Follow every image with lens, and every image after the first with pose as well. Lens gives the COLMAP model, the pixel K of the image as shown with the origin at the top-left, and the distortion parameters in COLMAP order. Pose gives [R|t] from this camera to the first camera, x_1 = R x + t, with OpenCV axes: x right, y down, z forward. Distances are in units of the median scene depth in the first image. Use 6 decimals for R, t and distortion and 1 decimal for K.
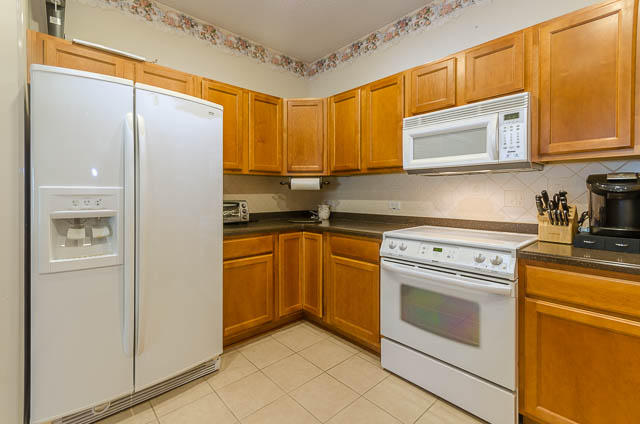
lens RADIAL K [[293.9, 0, 319.4], [0, 293.9, 193.3], [0, 0, 1]] dist [0.007157, -0.000067]
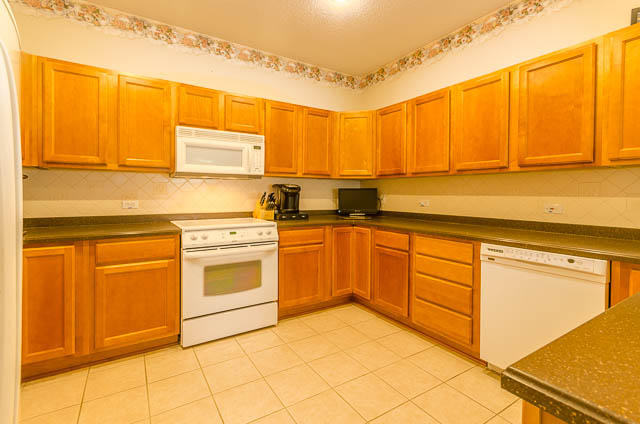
lens RADIAL K [[293.9, 0, 304.6], [0, 293.9, 193.6], [0, 0, 1]] dist [0.007157, -0.000067]
pose [[0.214707, 0.001280, 0.976678, -0.815441], [-0.006596, 0.999978, 0.000139, -0.000326], [-0.976656, -0.006472, 0.214711, 0.325241]]
